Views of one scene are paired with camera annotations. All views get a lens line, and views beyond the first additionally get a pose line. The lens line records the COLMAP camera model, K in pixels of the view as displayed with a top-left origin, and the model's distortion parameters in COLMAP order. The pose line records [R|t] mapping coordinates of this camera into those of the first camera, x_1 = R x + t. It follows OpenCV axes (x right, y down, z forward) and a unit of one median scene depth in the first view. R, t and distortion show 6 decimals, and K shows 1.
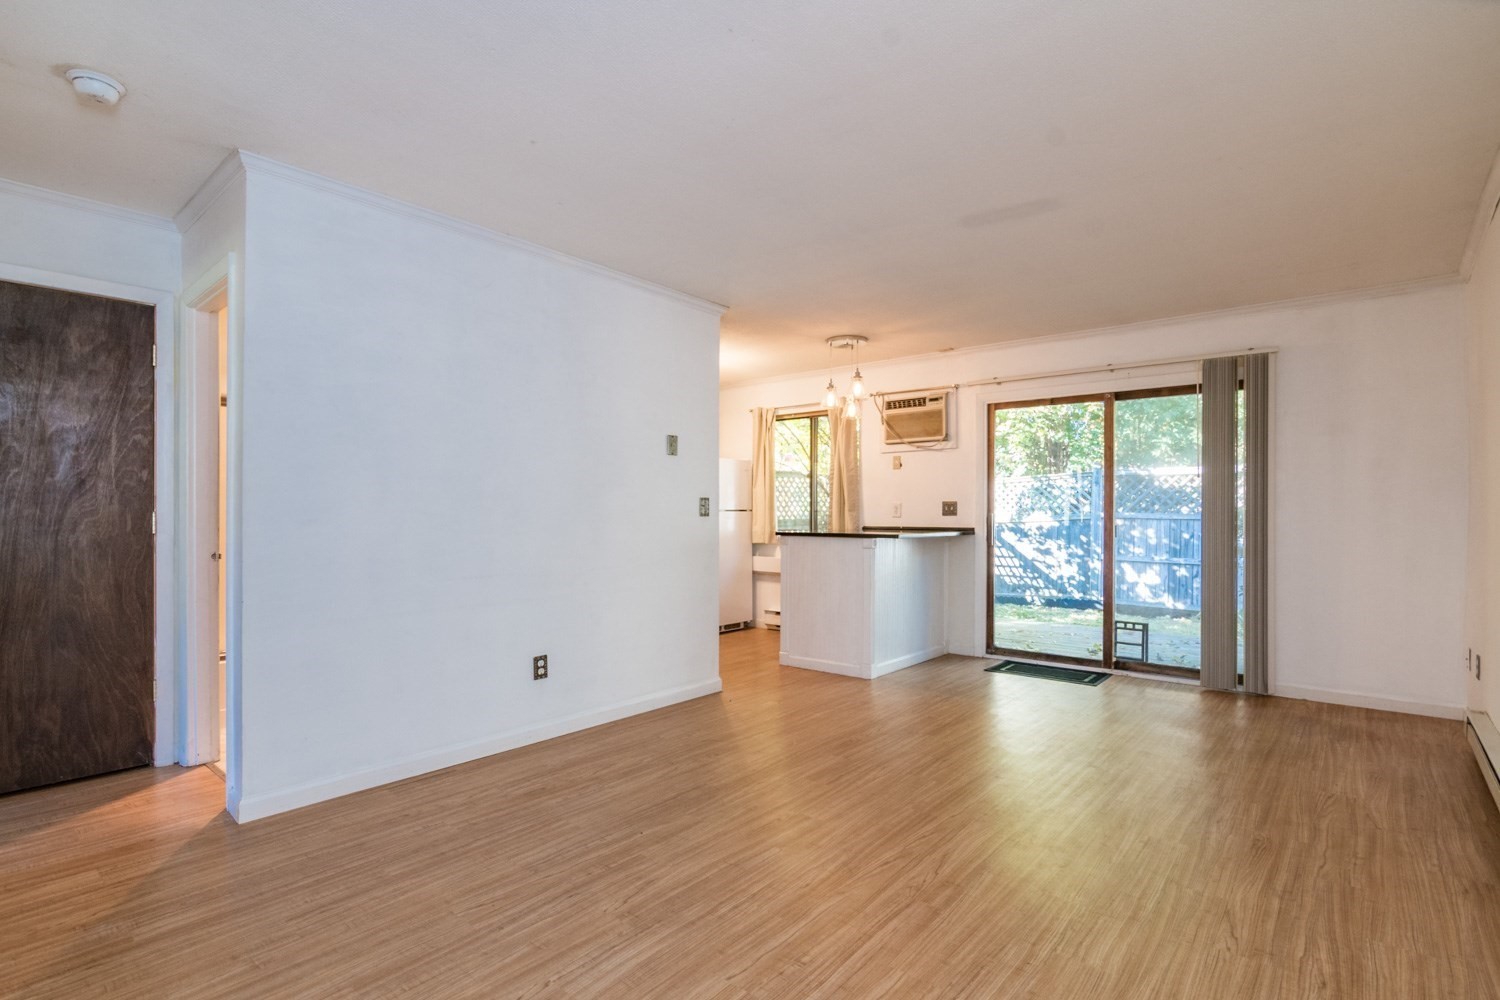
lens RADIAL K [[730.2, 0, 750.9], [0, 730.2, 505.4], [0, 0, 1]] dist [-0.010785, -0.003770]
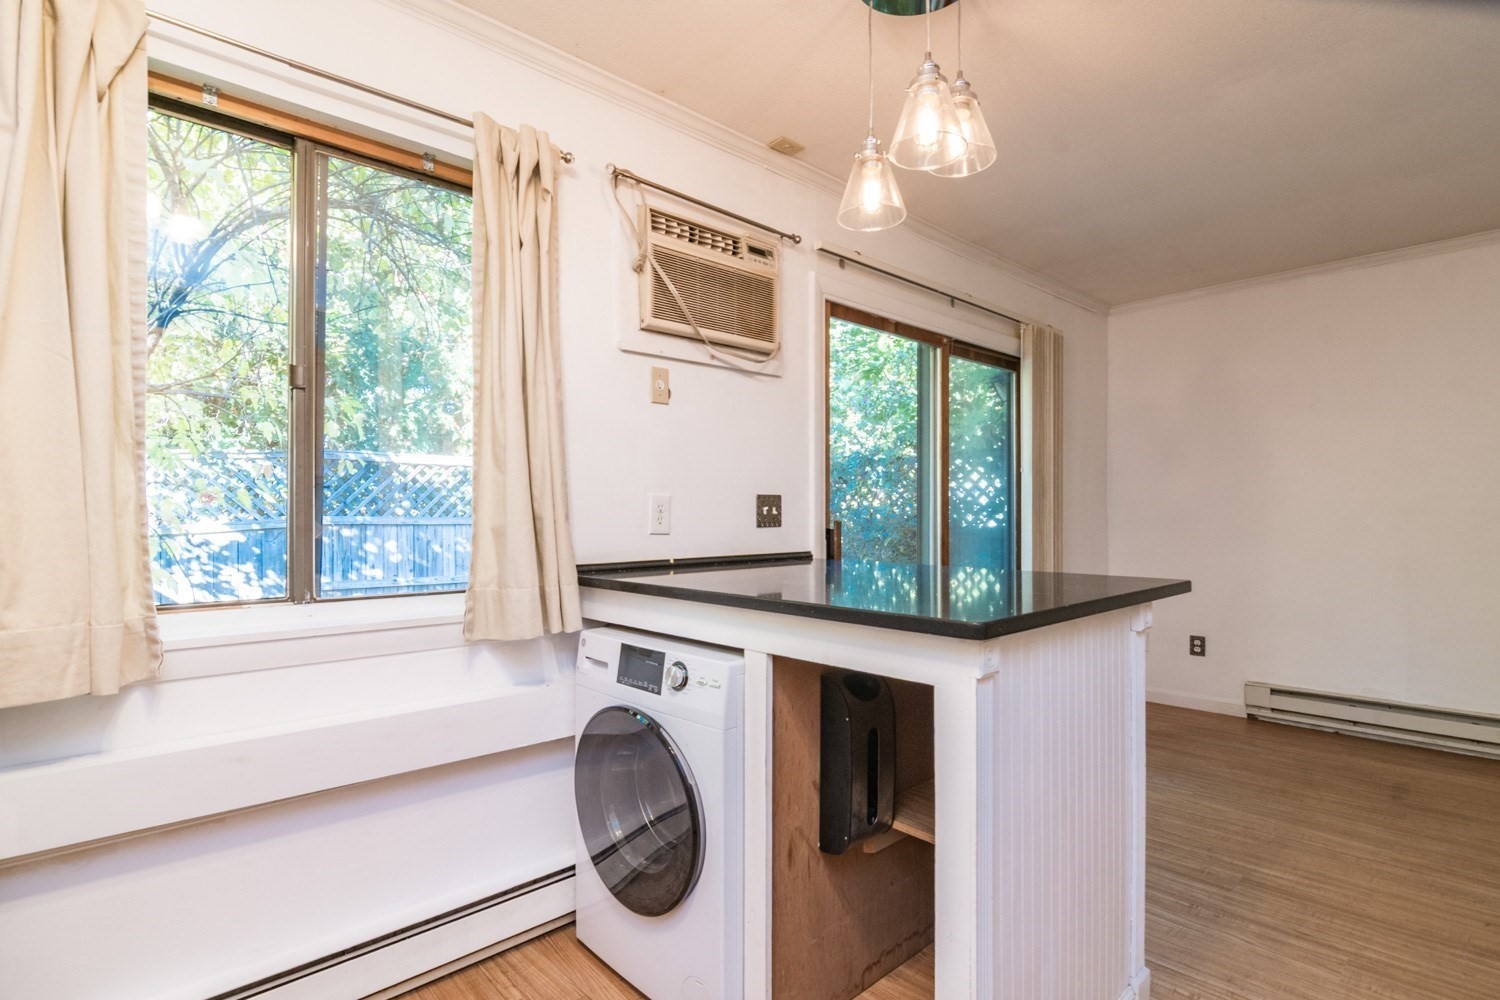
lens RADIAL K [[730.2, 0, 745.9], [0, 730.2, 511.8], [0, 0, 1]] dist [-0.010785, -0.003770]
pose [[0.135722, 0.001223, 0.990746, -0.100330], [-0.006944, 0.999976, -0.000283, 0.002978], [-0.990723, -0.006841, 0.135727, 0.576693]]
